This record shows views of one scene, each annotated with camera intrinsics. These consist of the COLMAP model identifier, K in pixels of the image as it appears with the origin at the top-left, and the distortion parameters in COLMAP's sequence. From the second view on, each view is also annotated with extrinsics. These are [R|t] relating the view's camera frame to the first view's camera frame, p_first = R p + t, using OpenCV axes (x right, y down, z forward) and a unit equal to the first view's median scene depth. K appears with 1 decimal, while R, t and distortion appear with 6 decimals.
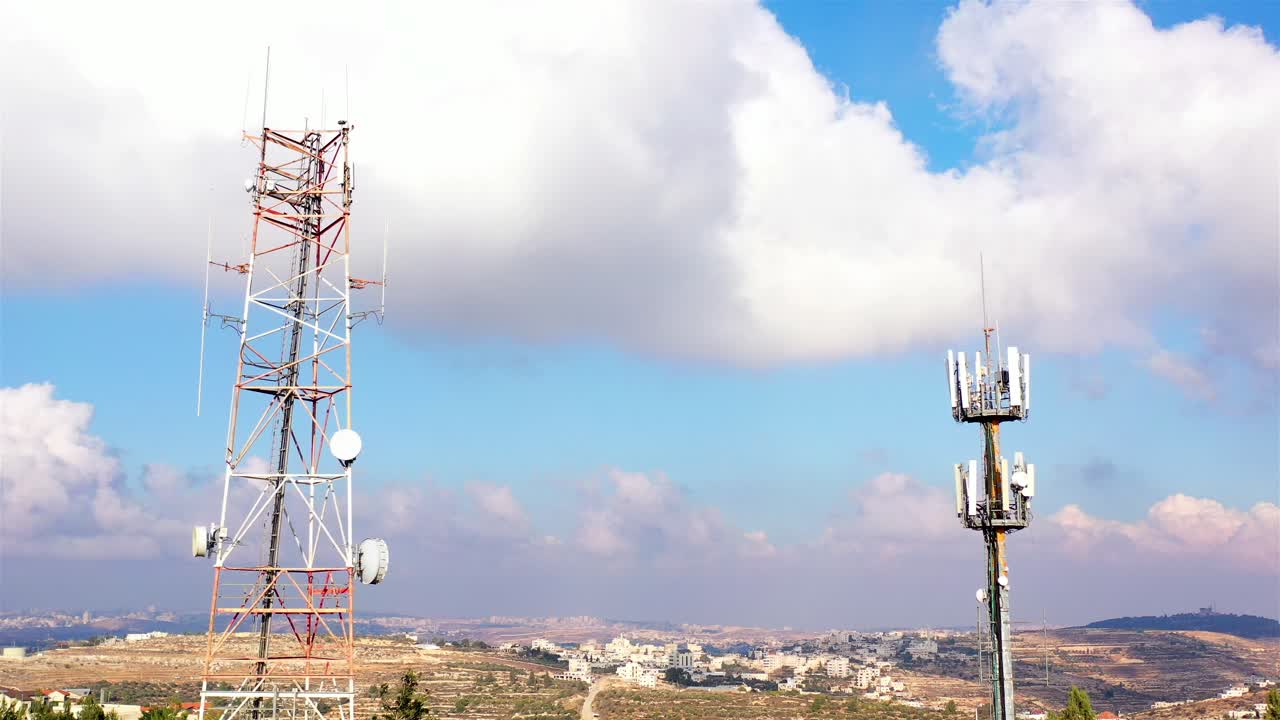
lens RADIAL K [[1423.4, 0, 640.0], [0, 1423.4, 360.0], [0, 0, 1]] dist [-0.019850, -0.009587]
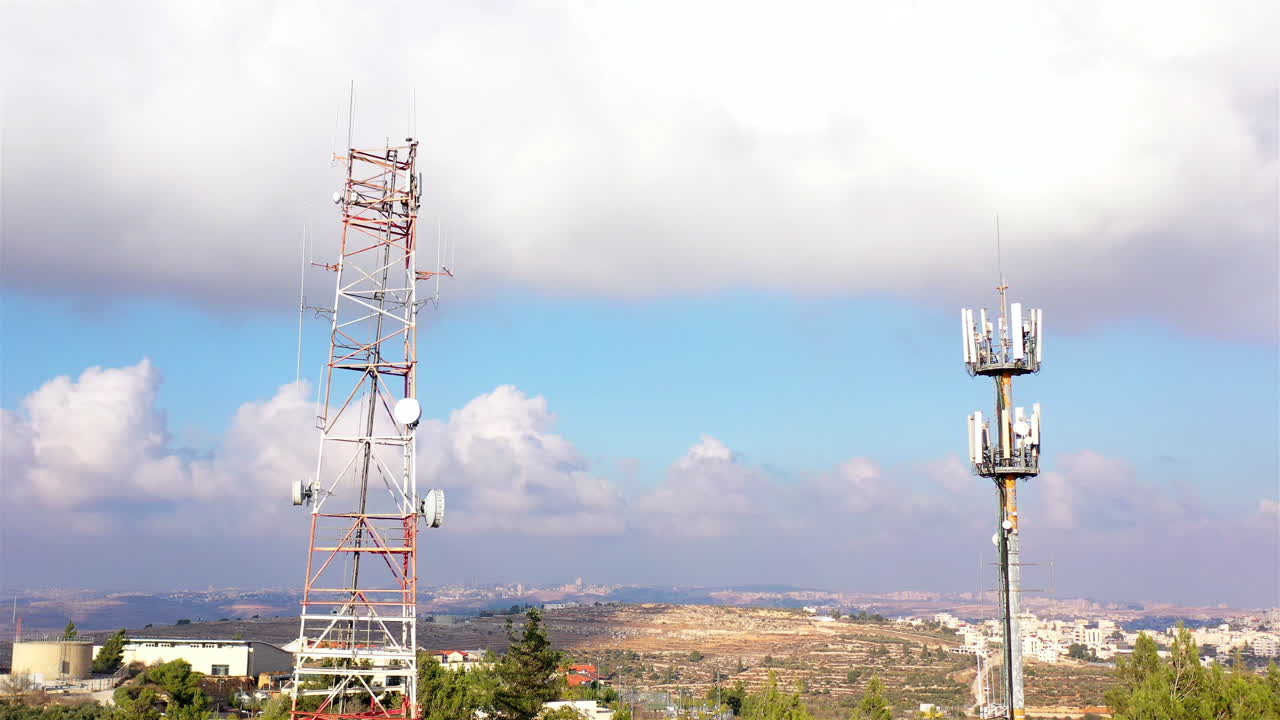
lens RADIAL K [[1423.4, 0, 640.0], [0, 1423.4, 360.0], [0, 0, 1]] dist [-0.019850, -0.009587]
pose [[0.961939, -0.034460, -0.271082, 0.276717], [0.039447, 0.999138, 0.012966, 0.008087], [0.270401, -0.023166, 0.962469, -0.087557]]
